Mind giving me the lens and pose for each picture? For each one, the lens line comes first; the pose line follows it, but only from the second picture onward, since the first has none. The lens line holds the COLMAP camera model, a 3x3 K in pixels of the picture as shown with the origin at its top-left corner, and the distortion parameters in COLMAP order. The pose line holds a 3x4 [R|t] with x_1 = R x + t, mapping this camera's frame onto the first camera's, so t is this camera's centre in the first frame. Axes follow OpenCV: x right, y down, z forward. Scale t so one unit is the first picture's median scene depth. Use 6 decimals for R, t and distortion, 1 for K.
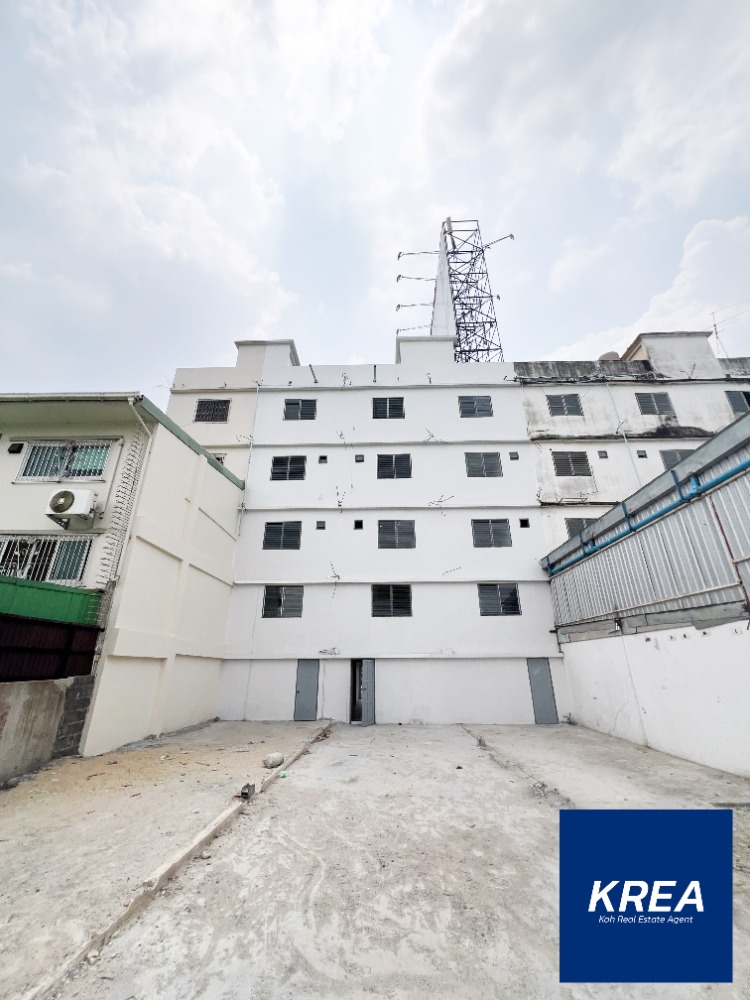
lens RADIAL K [[398.7, 0, 374.3], [0, 398.7, 496.4], [0, 0, 1]] dist [0.001936, 0.000176]
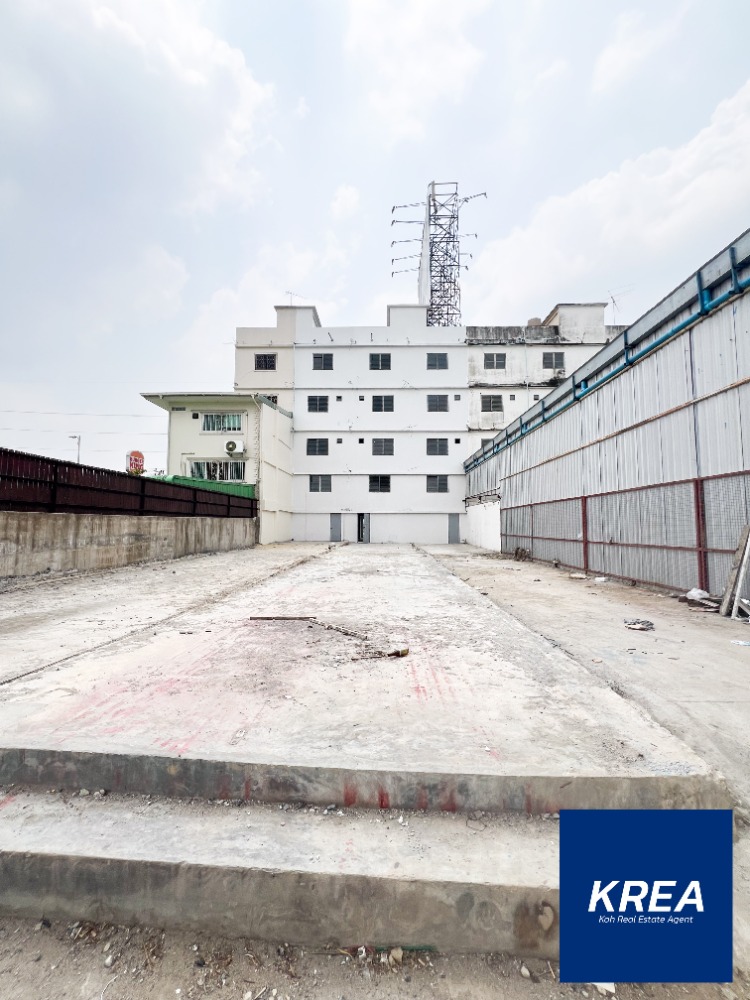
lens RADIAL K [[398.7, 0, 375.6], [0, 398.7, 497.2], [0, 0, 1]] dist [0.001936, 0.000176]
pose [[0.999894, 0.009874, 0.010719, 0.005581], [-0.012910, 0.941353, 0.337178, -0.268341], [-0.006761, -0.337280, 0.941380, -0.673119]]
